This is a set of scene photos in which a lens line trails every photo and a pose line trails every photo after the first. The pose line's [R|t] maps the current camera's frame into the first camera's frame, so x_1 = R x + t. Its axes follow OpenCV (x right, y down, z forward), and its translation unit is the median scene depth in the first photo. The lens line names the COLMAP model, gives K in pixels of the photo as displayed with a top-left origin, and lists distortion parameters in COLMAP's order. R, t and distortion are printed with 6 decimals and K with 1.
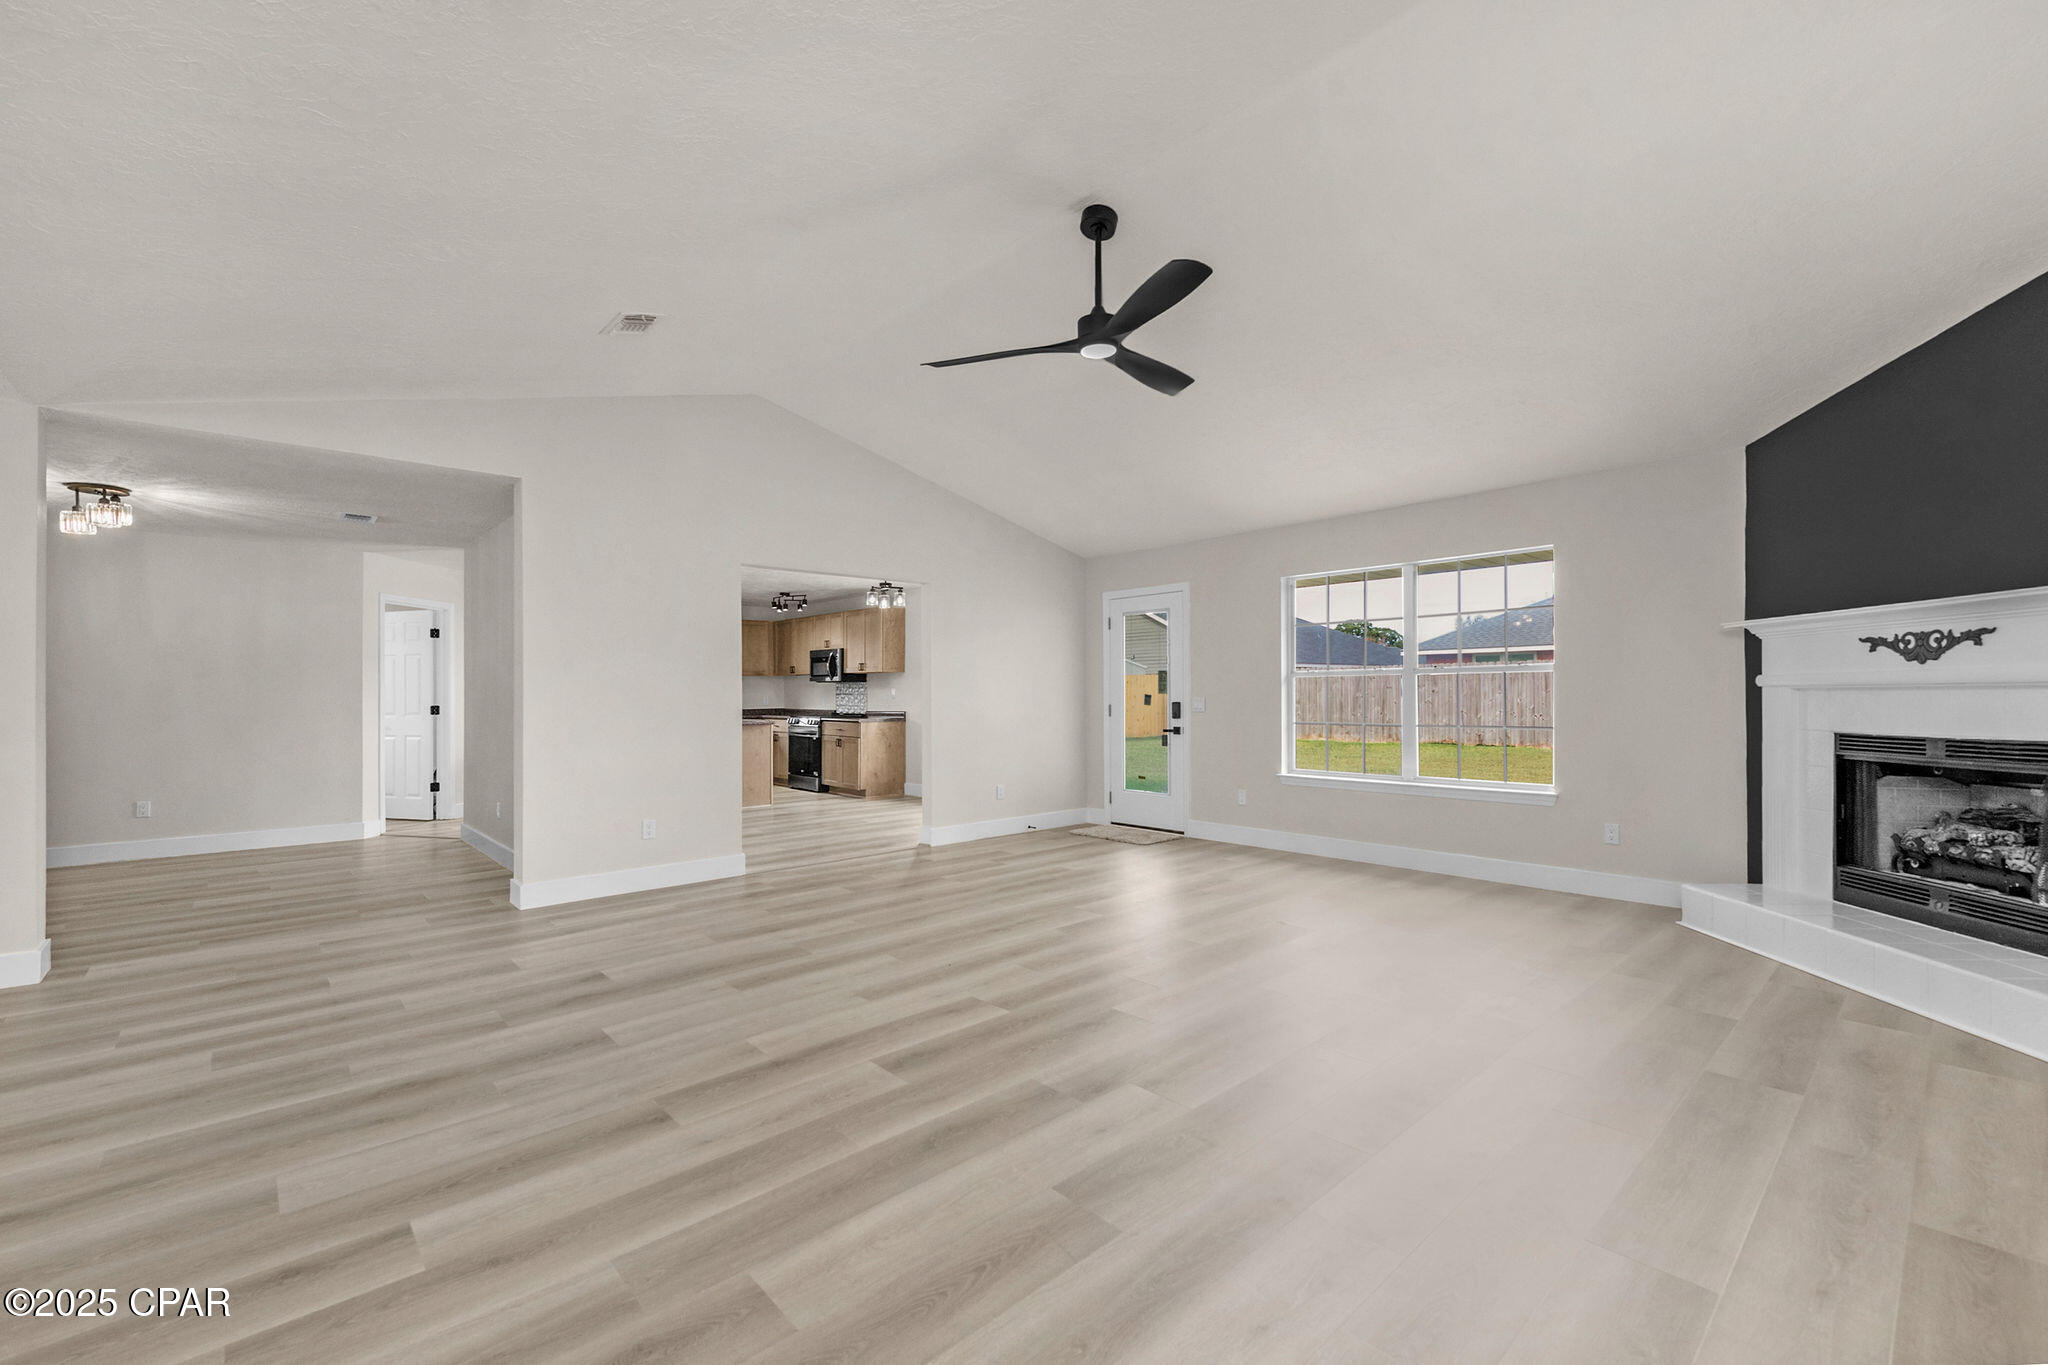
lens RADIAL K [[856.0, 0, 1076.6], [0, 856.0, 693.6], [0, 0, 1]] dist [0.001977, -0.000014]
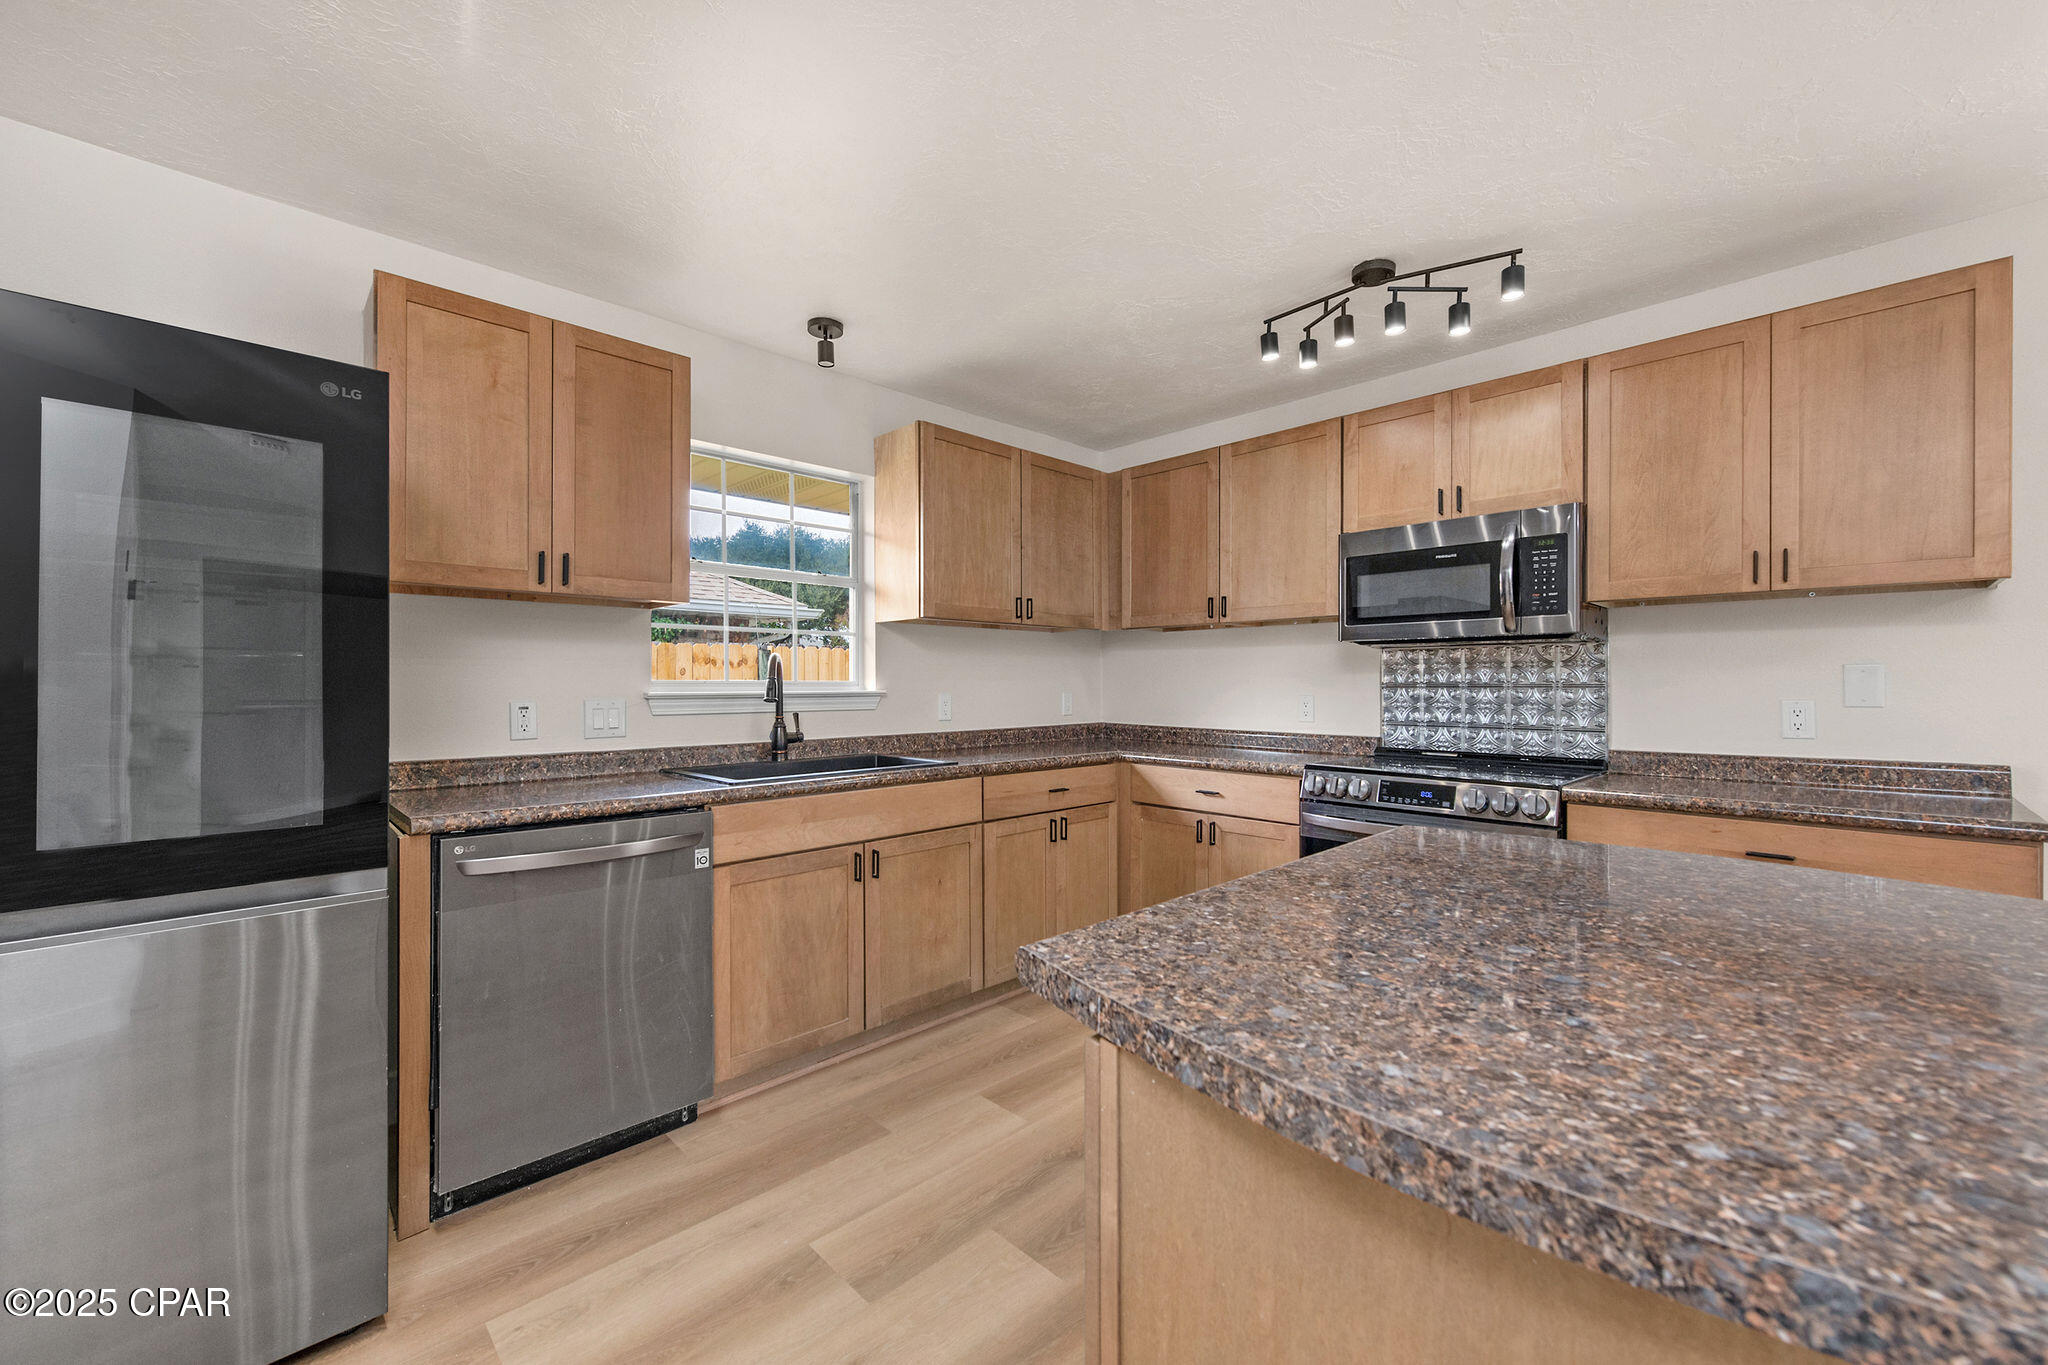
lens RADIAL K [[802.3, 0, 1034.5], [0, 802.3, 679.5], [0, 0, 1]] dist [0.006252, -0.000060]
pose [[0.999982, 0.005391, 0.002520, -1.156263], [-0.005372, 0.999955, -0.007758, 0.003591], [-0.002562, 0.007744, 0.999967, 2.035928]]
